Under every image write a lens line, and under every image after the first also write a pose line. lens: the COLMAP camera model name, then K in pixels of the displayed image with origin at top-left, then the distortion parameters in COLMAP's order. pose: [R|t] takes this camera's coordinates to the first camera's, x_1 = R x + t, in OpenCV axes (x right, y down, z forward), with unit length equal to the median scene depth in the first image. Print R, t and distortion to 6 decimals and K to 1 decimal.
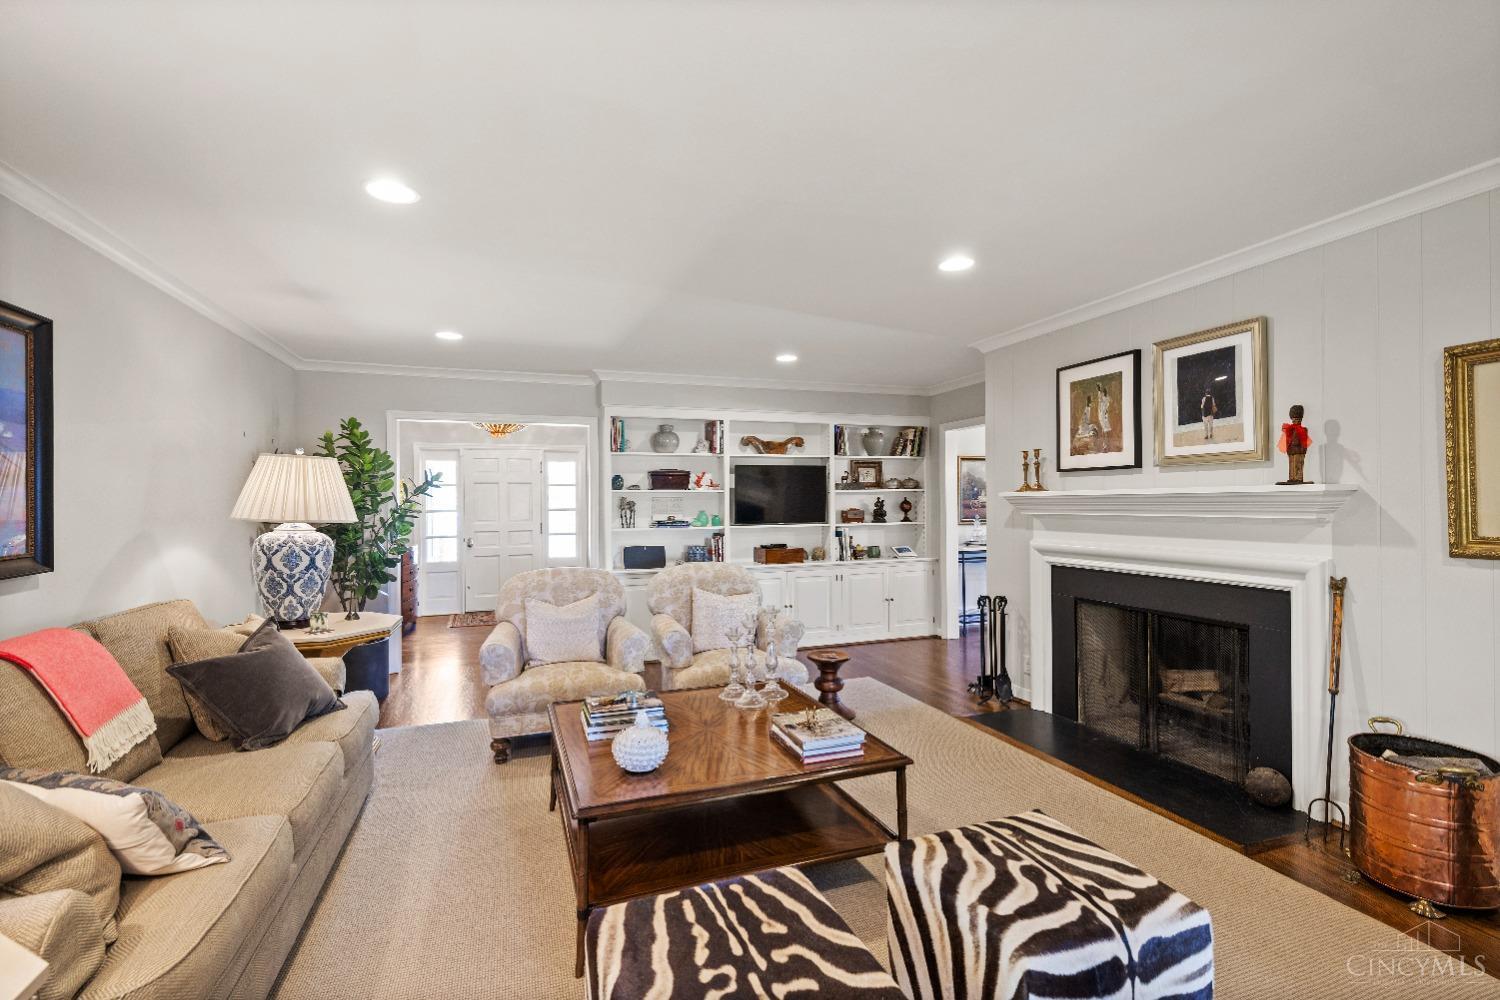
lens RADIAL K [[688.6, 0, 752.1], [0, 688.6, 497.8], [0, 0, 1]] dist [0.000230, -0.000157]
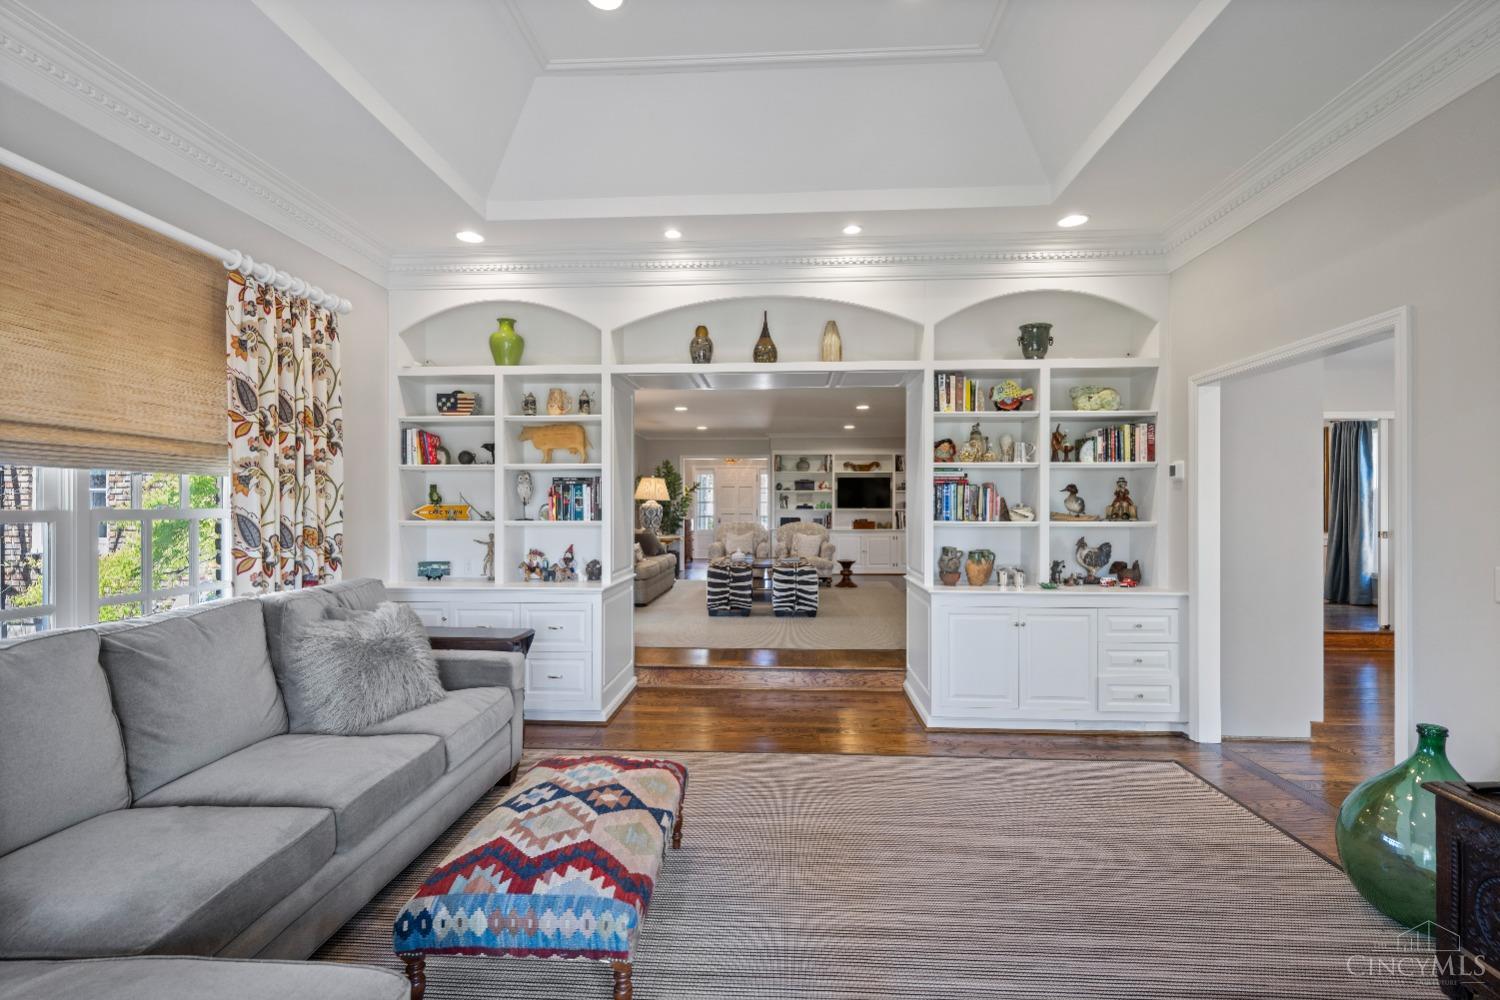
lens RADIAL K [[688.6, 0, 750.3], [0, 688.6, 504.2], [0, 0, 1]] dist [0.000230, -0.000157]
pose [[0.926613, 0.008756, -0.375915, 0.489815], [-0.007521, 0.999960, 0.004753, 0.021163], [0.375941, -0.001577, 0.926642, -0.921961]]
